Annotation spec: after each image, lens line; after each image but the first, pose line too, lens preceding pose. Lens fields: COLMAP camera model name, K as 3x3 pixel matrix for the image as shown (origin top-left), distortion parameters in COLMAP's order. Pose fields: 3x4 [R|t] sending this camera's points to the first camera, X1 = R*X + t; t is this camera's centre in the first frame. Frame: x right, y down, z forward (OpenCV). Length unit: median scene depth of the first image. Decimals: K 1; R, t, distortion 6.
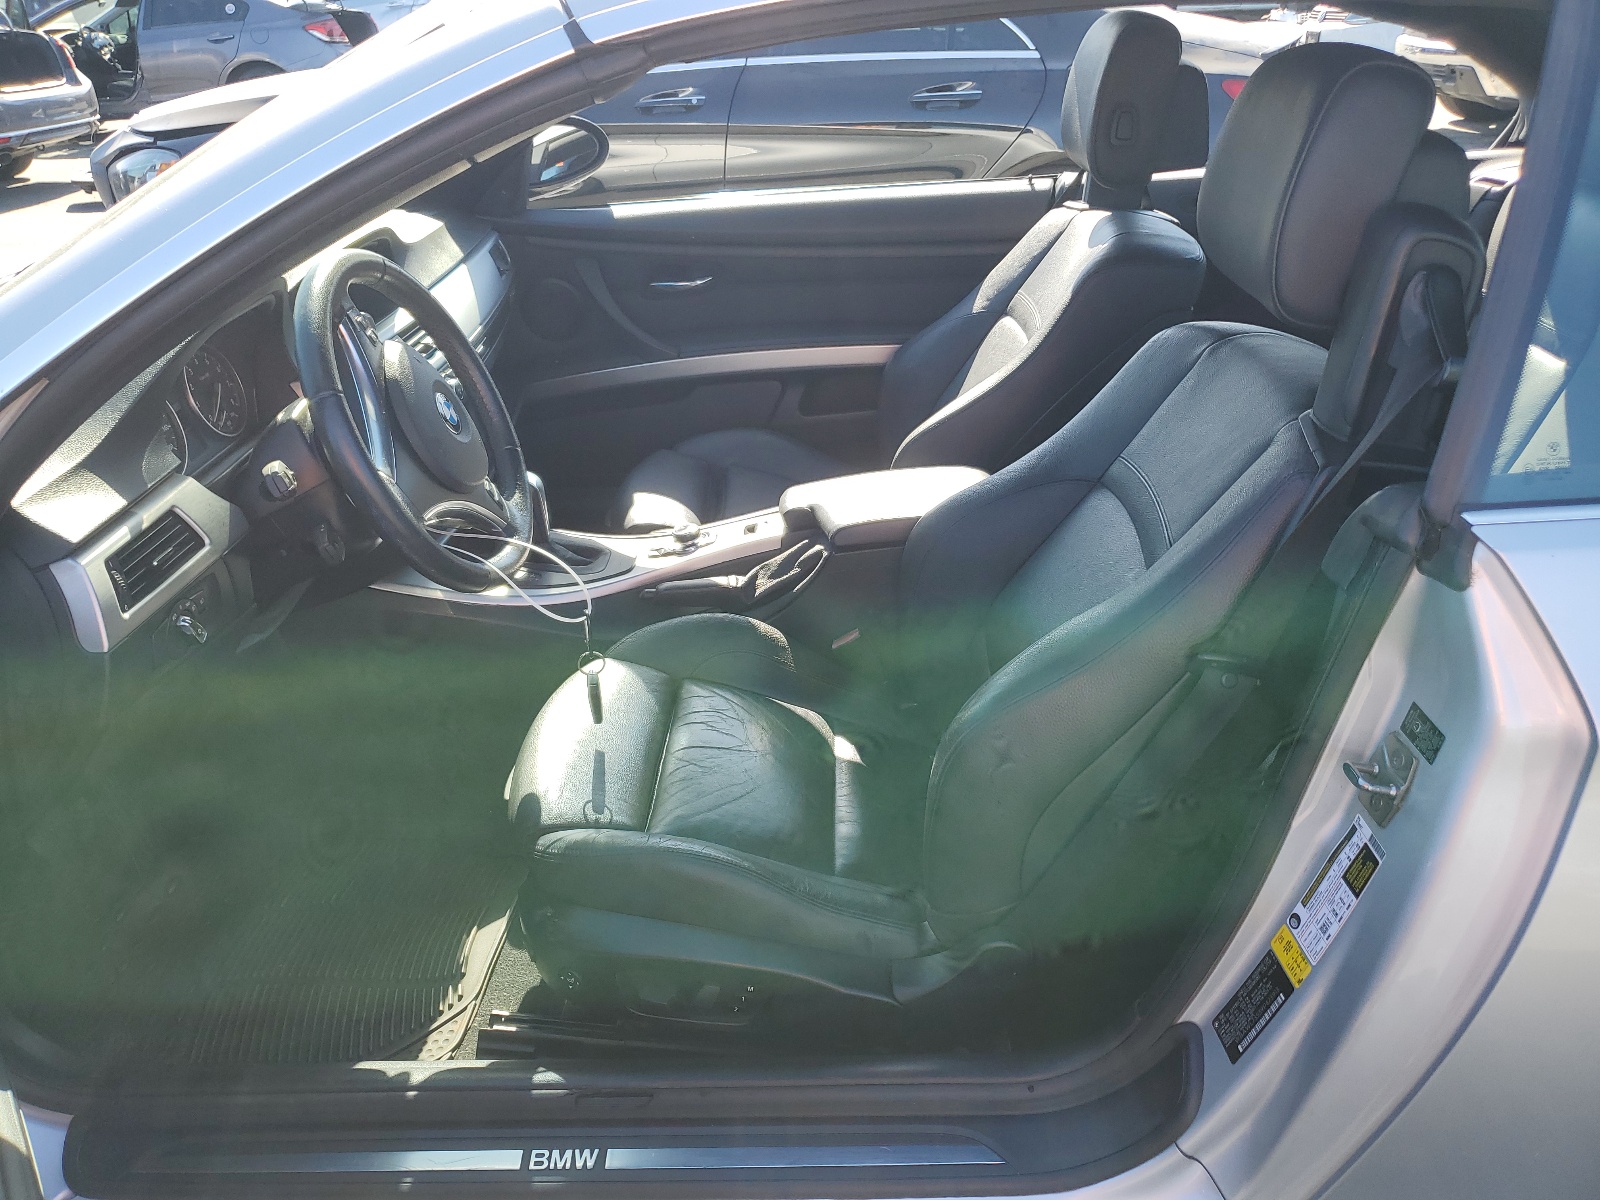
lens RADIAL K [[1188.2, 0, 800.0], [0, 1188.2, 600.0], [0, 0, 1]] dist [0.040497, -0.001869]
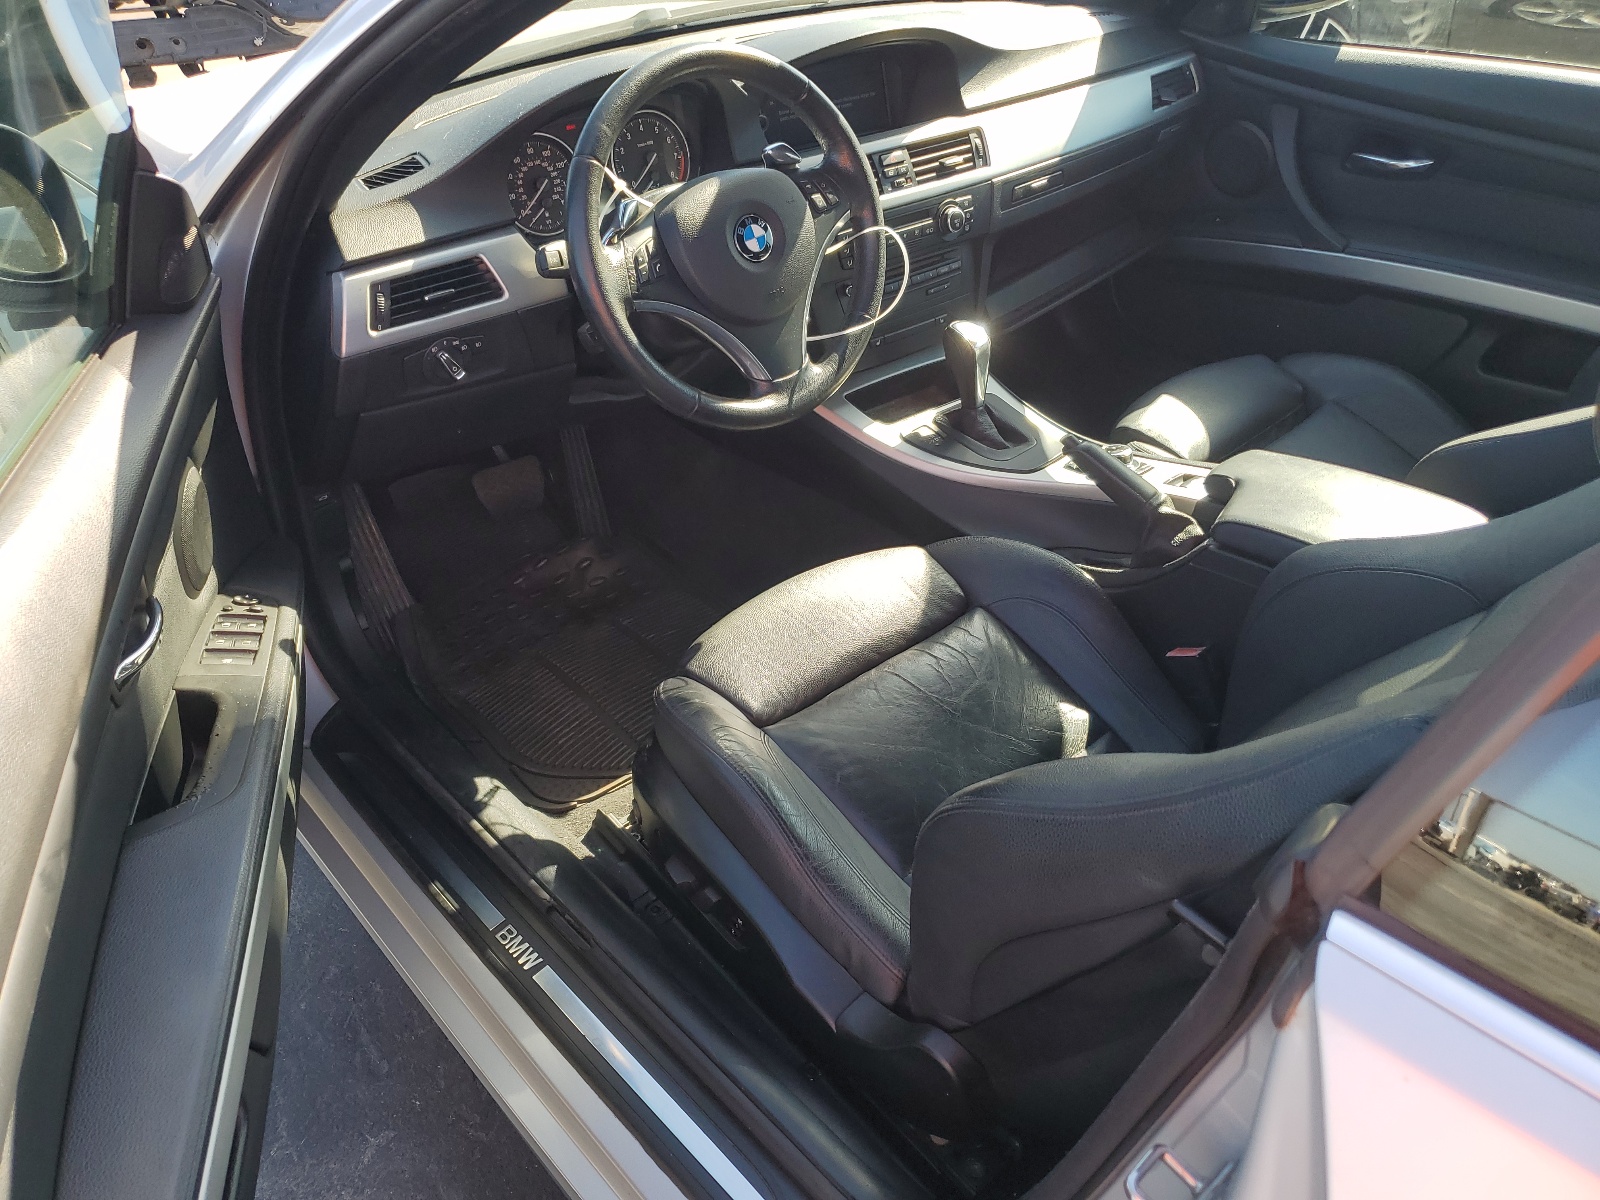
lens RADIAL K [[1188.2, 0, 800.0], [0, 1188.2, 600.0], [0, 0, 1]] dist [0.040497, -0.001869]
pose [[0.702628, 0.432720, -0.564861, 0.449757], [-0.343742, 0.901480, 0.263013, -0.181983], [0.623022, 0.009366, 0.782149, 0.319578]]
